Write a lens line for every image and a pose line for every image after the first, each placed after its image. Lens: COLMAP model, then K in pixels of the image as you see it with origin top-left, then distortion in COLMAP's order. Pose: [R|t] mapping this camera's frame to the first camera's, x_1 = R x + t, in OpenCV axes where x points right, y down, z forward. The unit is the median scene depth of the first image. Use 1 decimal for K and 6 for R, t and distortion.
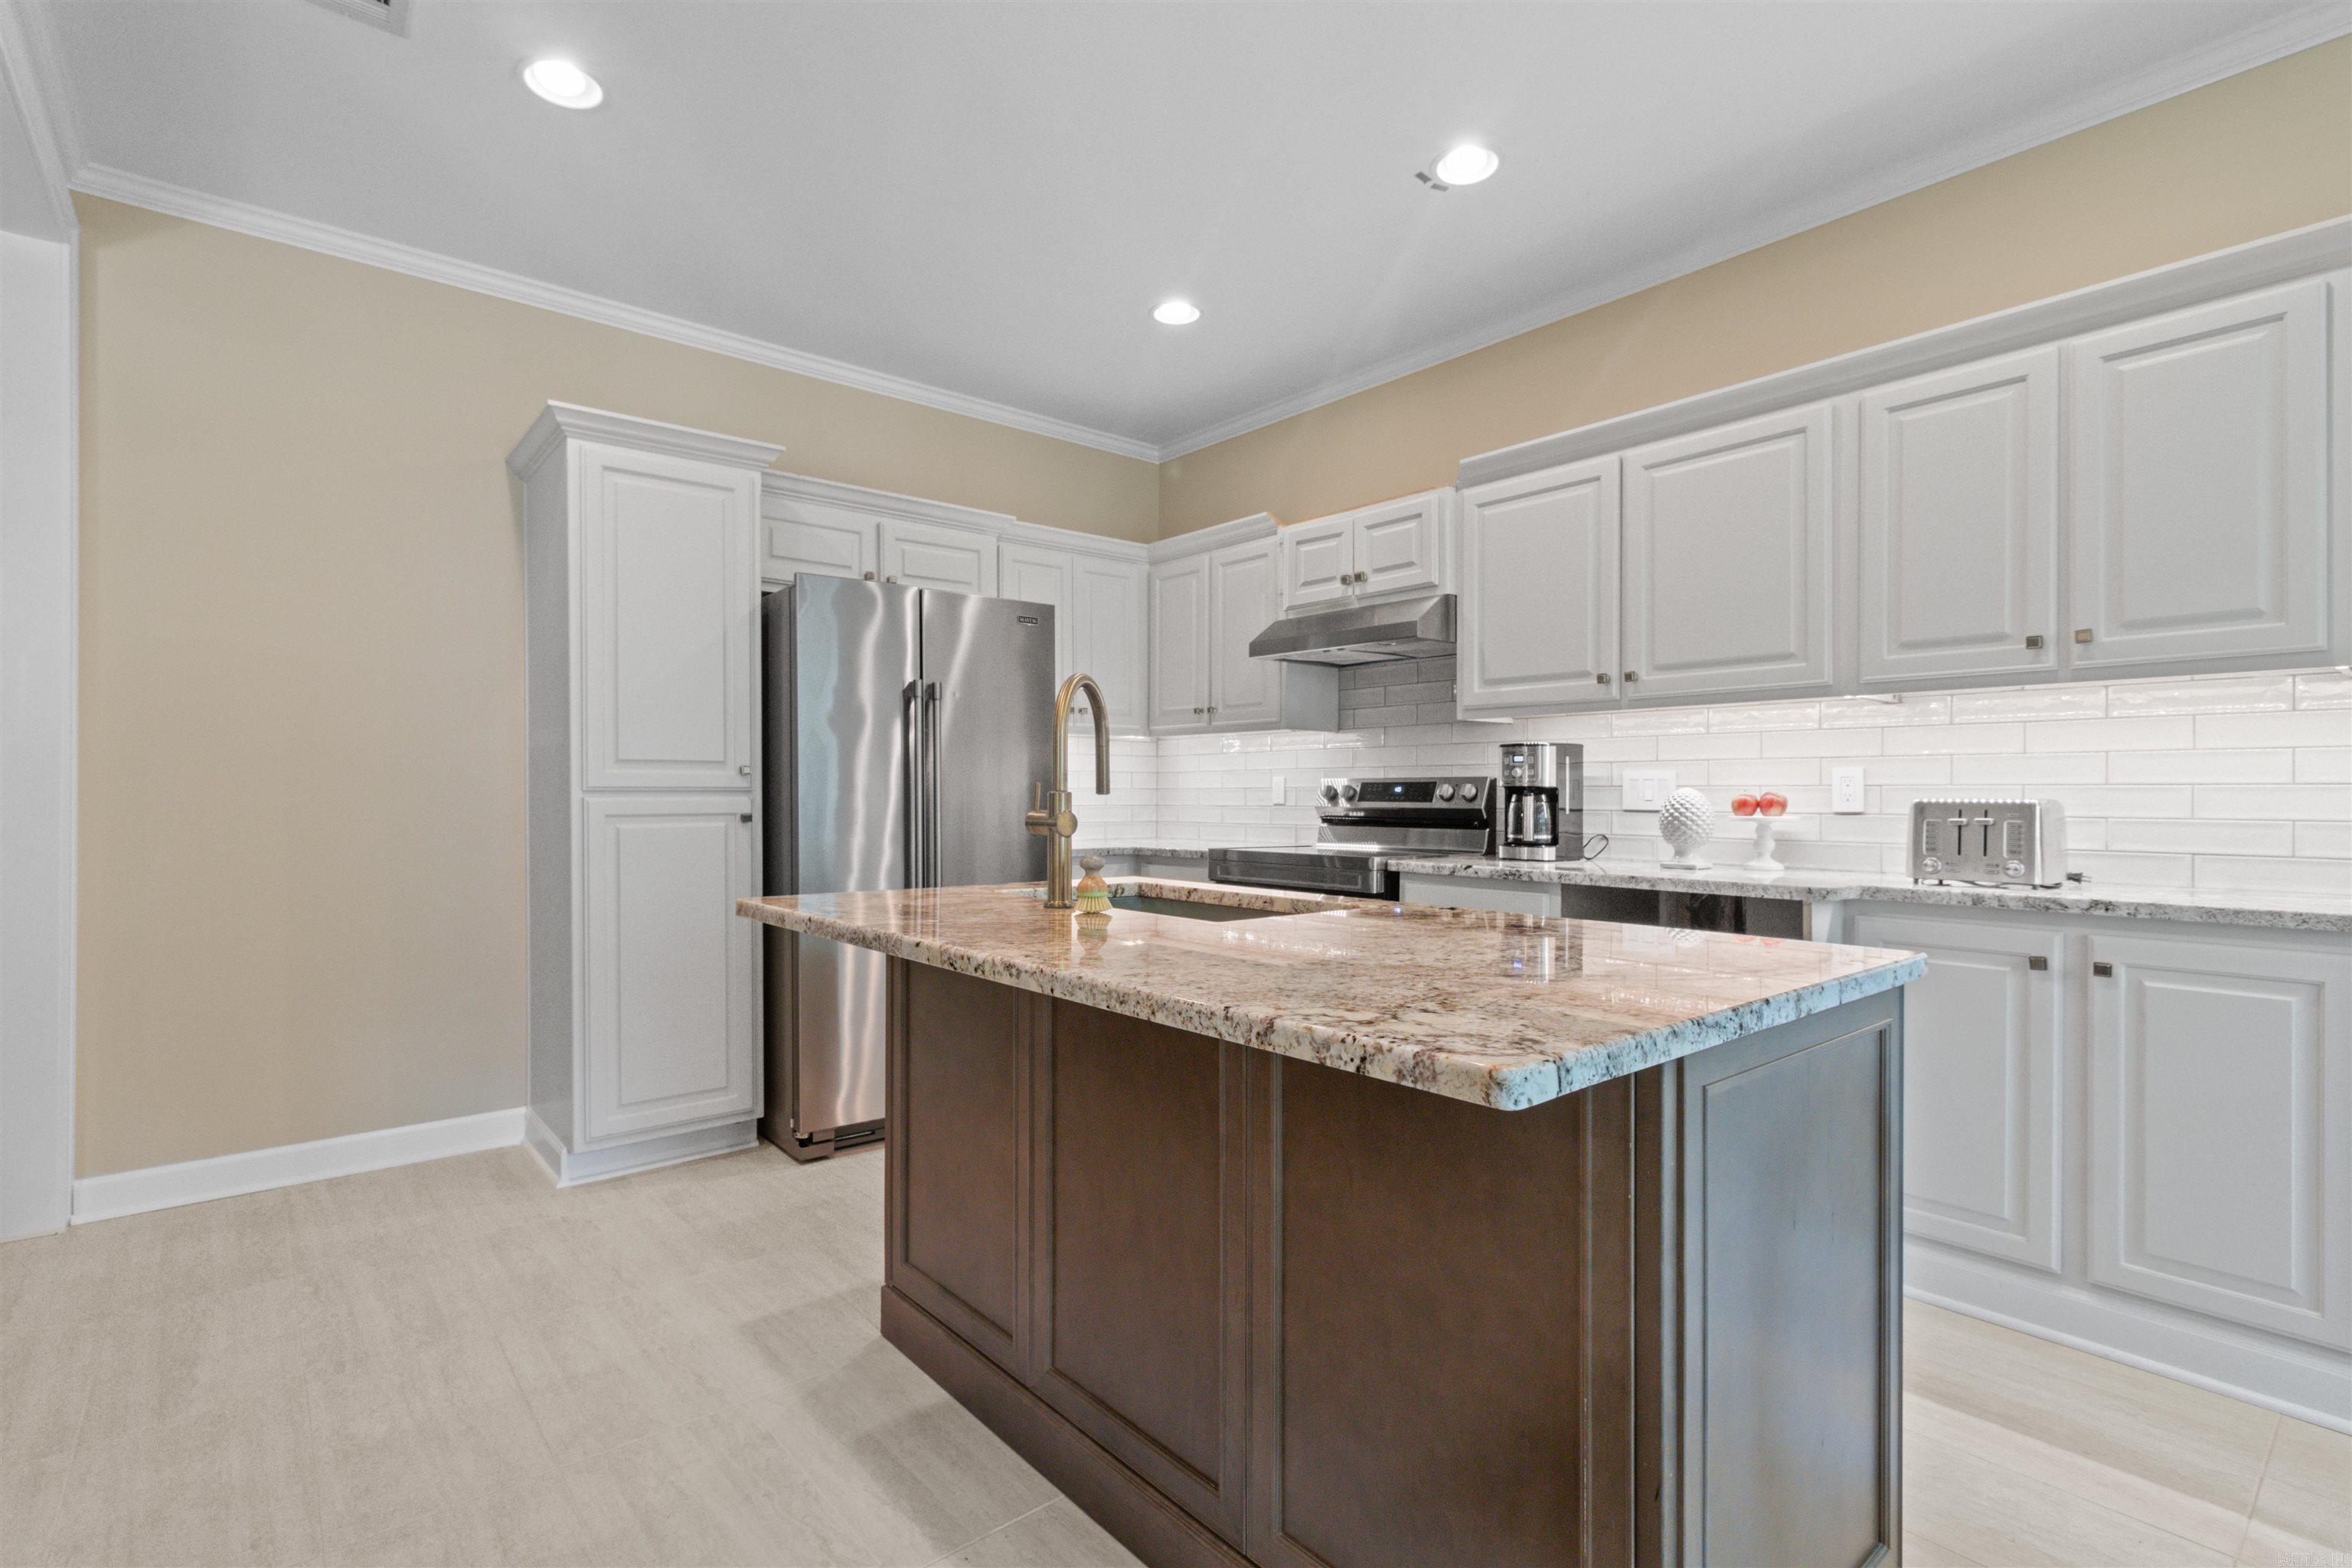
lens RADIAL K [[1098.7, 0, 1155.4], [0, 1098.7, 794.5], [0, 0, 1]] dist [0.010636, 0.000482]
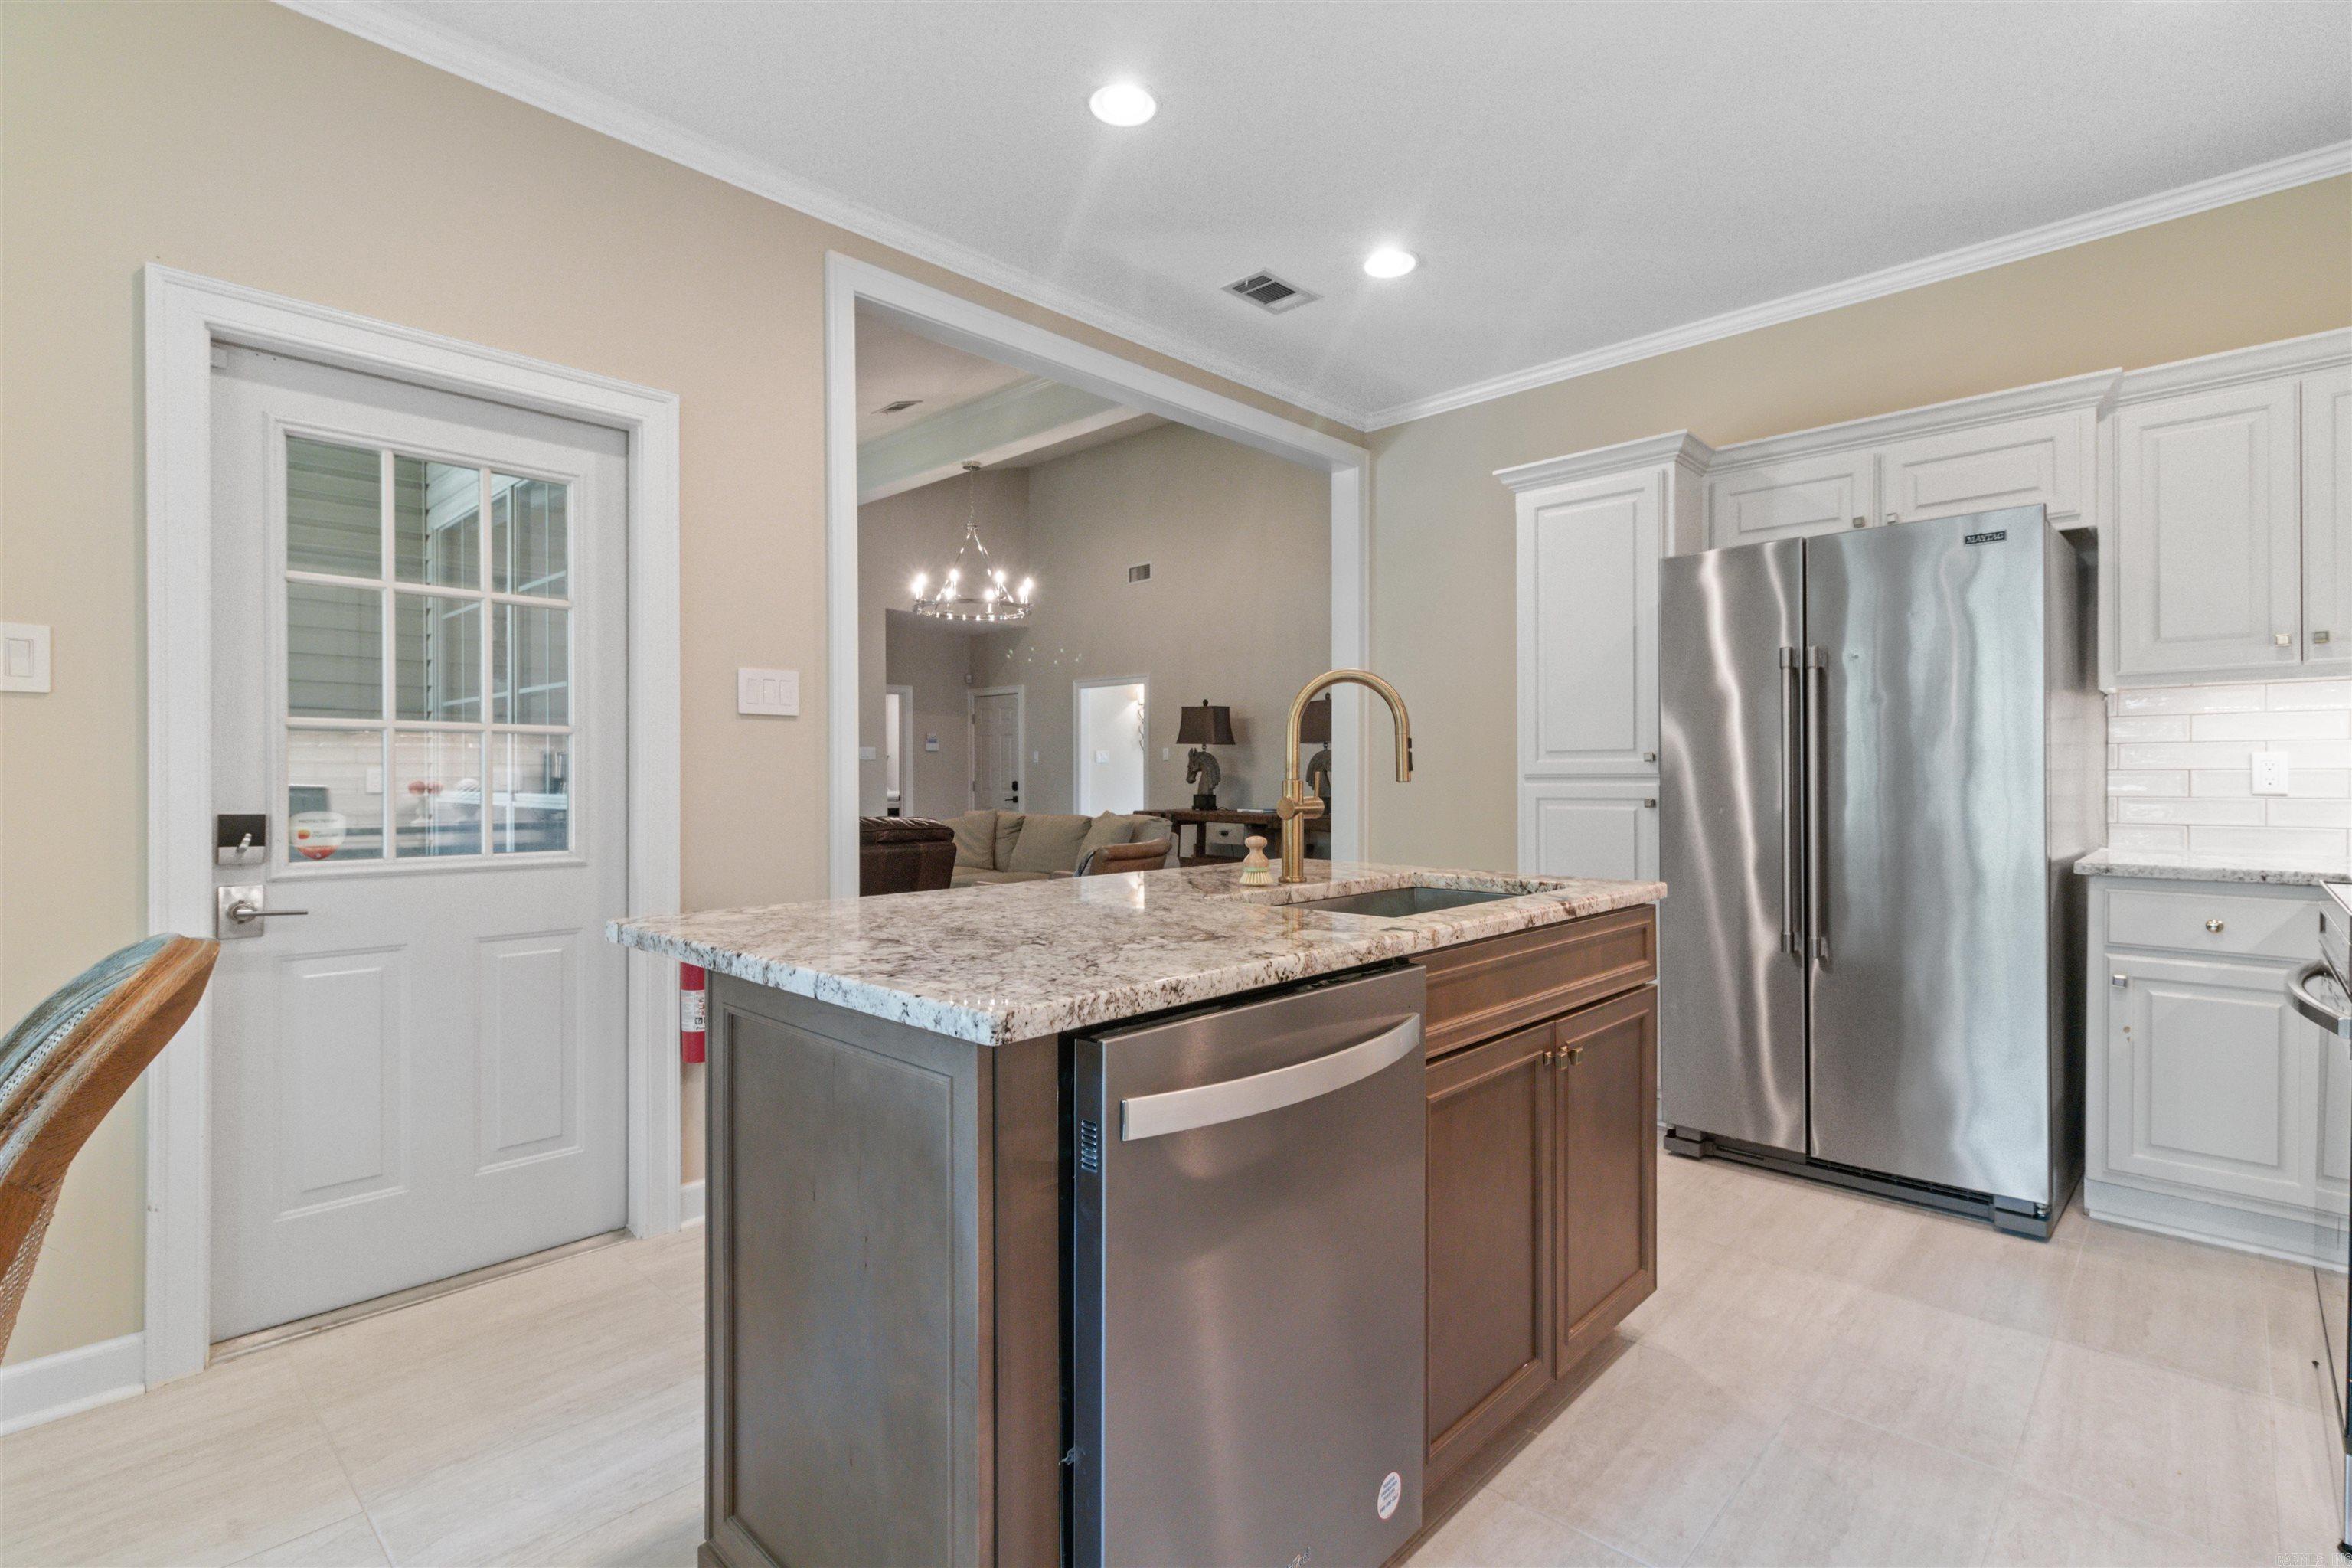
lens RADIAL K [[1098.7, 0, 1187.2], [0, 1098.7, 782.7], [0, 0, 1]] dist [0.010636, 0.000482]
pose [[0.117095, -0.000105, -0.993121, 0.662180], [0.003350, 0.999994, 0.000289, 0.000074], [0.993115, -0.003361, 0.117094, 0.492283]]
